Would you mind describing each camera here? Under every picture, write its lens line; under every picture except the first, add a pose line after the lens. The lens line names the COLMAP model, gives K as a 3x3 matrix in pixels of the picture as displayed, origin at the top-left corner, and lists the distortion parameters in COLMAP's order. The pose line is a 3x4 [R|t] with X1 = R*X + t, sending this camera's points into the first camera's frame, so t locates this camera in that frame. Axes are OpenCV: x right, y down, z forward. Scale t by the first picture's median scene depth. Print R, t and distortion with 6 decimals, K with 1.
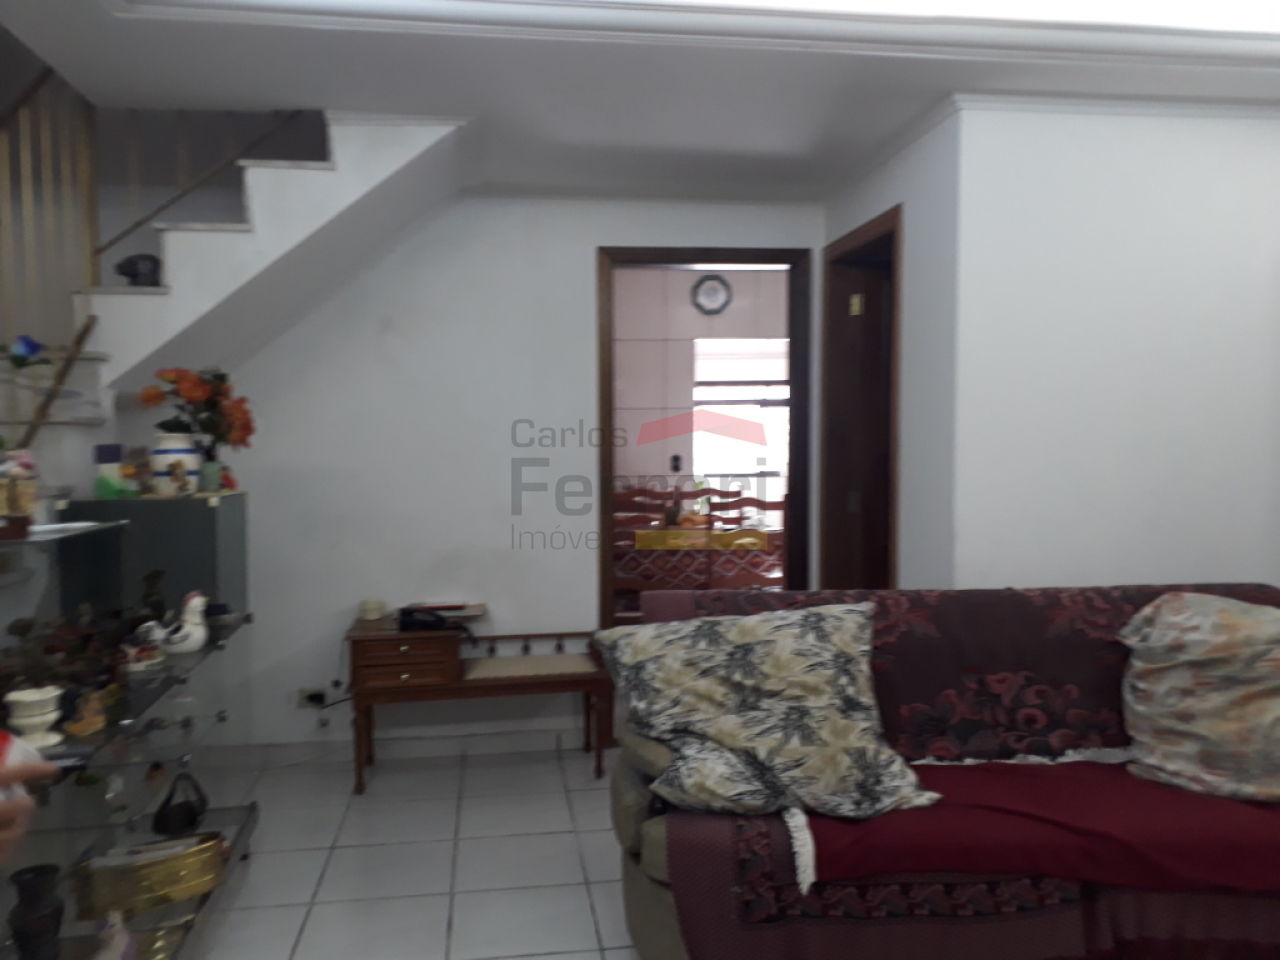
lens RADIAL K [[1015.6, 0, 641.3], [0, 1015.6, 482.5], [0, 0, 1]] dist [0.001985, 0.003612]
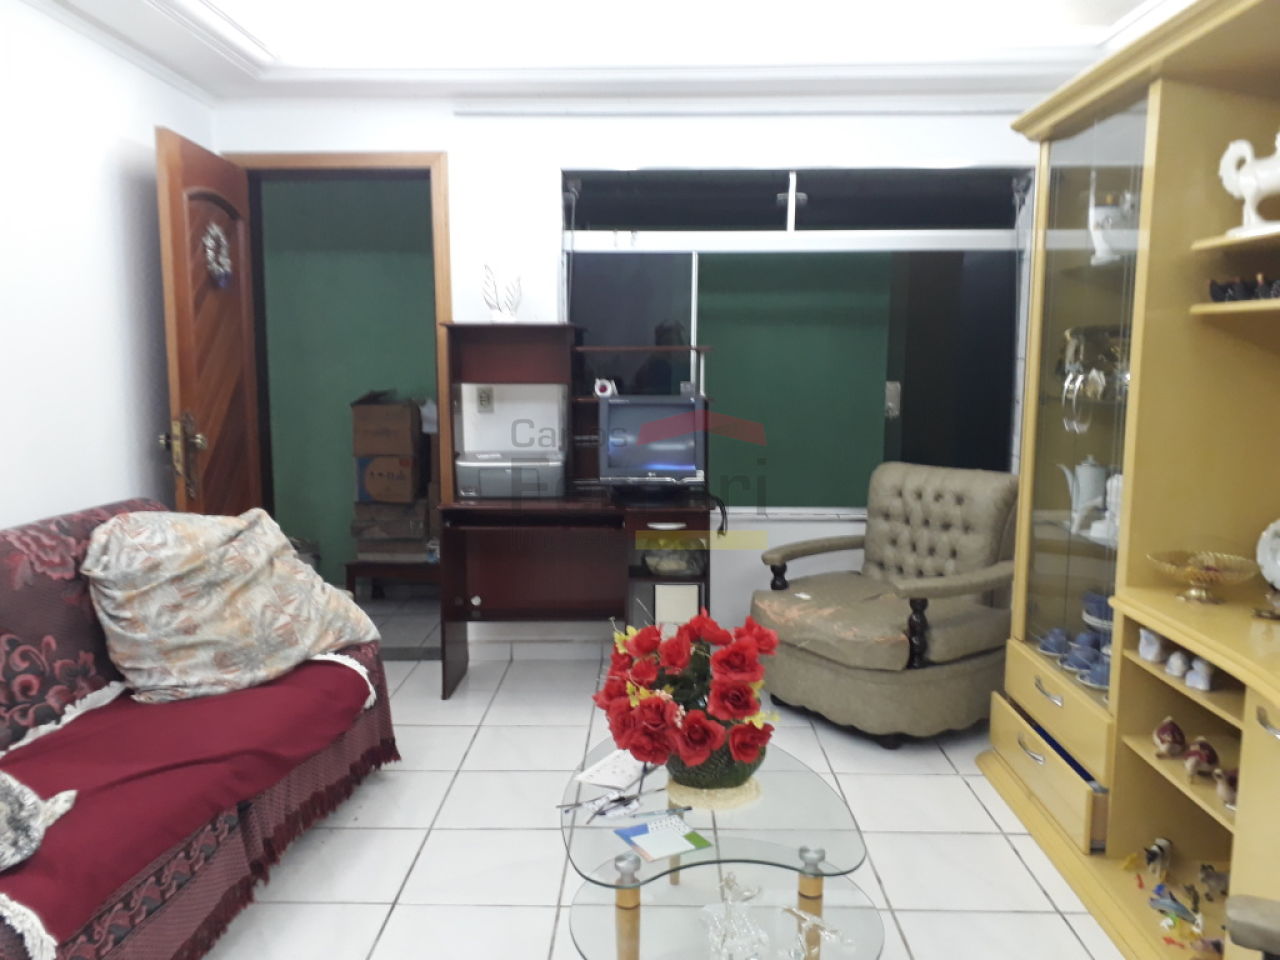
lens RADIAL K [[1015.6, 0, 642.5], [0, 1015.6, 480.7], [0, 0, 1]] dist [0.001985, 0.003612]
pose [[0.160354, -0.110623, 0.980841, -0.372442], [0.040512, 0.993600, 0.105439, -0.006982], [-0.986228, 0.022828, 0.163809, 0.376388]]
